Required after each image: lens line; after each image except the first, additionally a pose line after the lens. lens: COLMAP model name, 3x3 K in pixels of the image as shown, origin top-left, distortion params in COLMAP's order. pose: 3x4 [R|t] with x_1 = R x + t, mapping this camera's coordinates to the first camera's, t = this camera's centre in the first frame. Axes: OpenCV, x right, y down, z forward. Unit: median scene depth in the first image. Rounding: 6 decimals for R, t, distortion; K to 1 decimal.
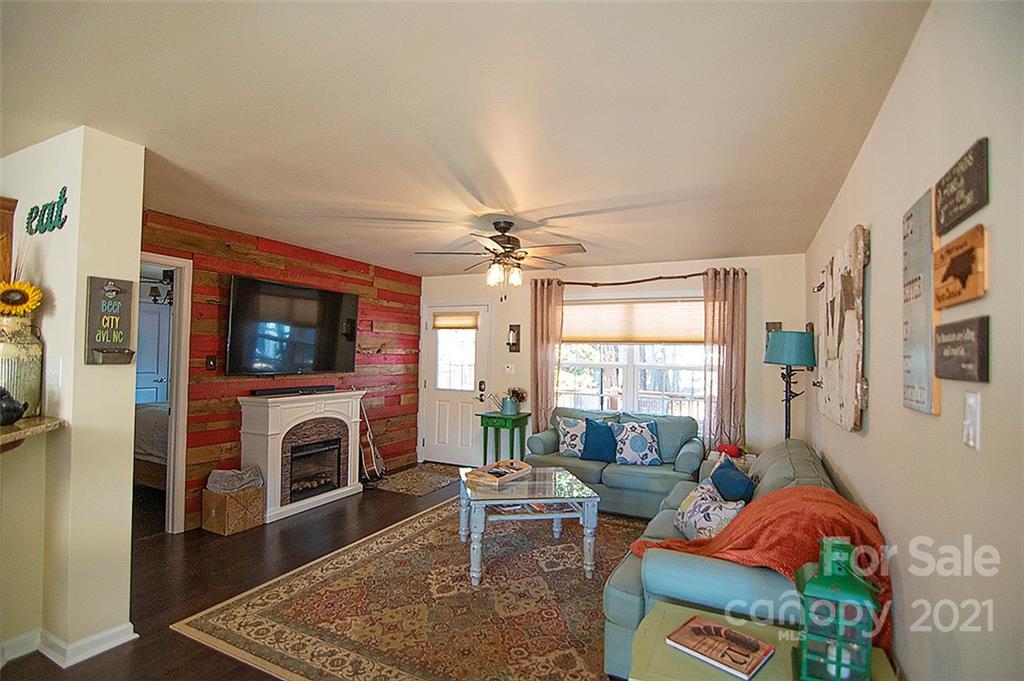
lens RADIAL K [[494.1, 0, 509.1], [0, 494.1, 346.7], [0, 0, 1]] dist [-0.004484, -0.012598]
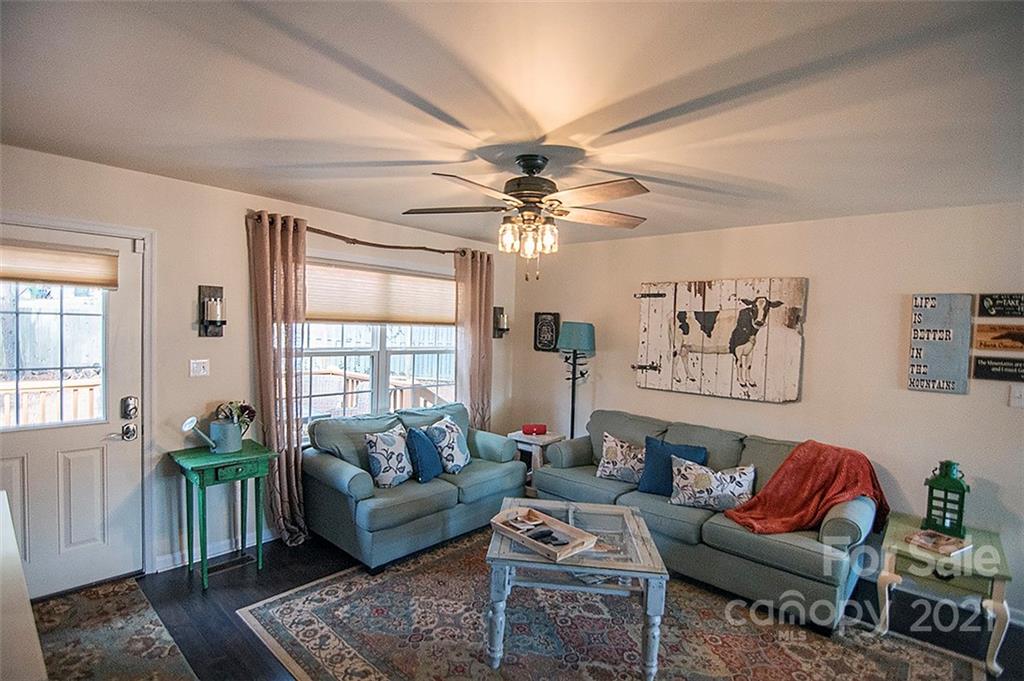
lens RADIAL K [[494.1, 0, 509.1], [0, 494.1, 346.7], [0, 0, 1]] dist [-0.004484, -0.012598]
pose [[0.284301, -0.052322, 0.957306, -0.491114], [-0.044920, 0.996686, 0.067815, -0.034668], [-0.957682, -0.062282, 0.281008, 0.625287]]
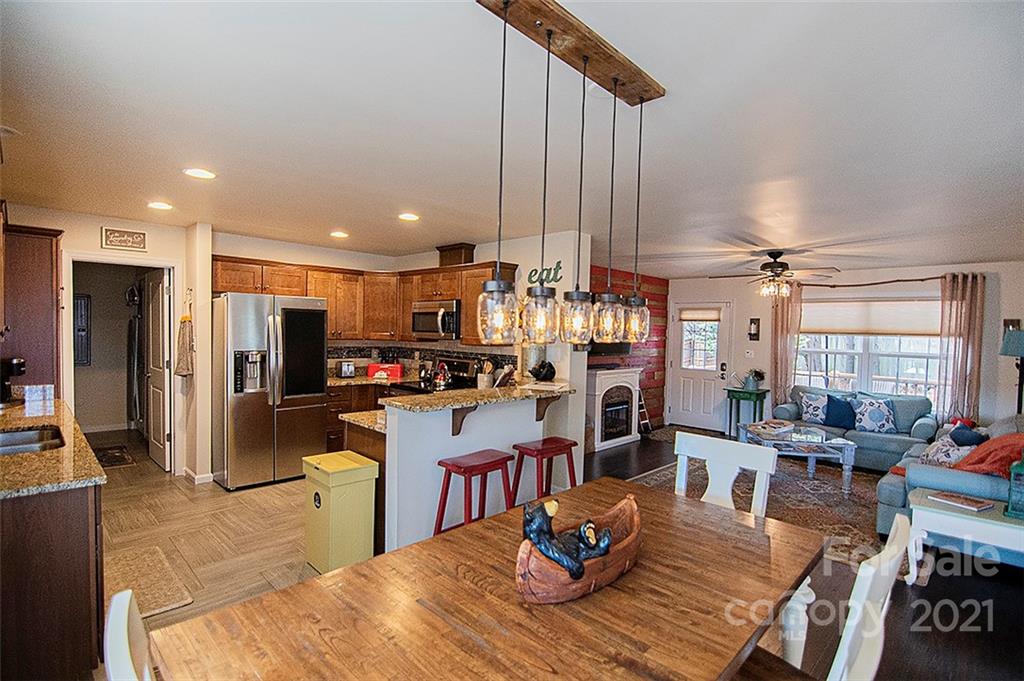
lens RADIAL K [[494.1, 0, 509.1], [0, 494.1, 346.7], [0, 0, 1]] dist [-0.004484, -0.012598]
pose [[0.948204, 0.014992, -0.317309, -0.213474], [-0.001857, 0.999130, 0.041656, -0.028162], [0.317658, -0.038909, 0.947407, -0.441286]]
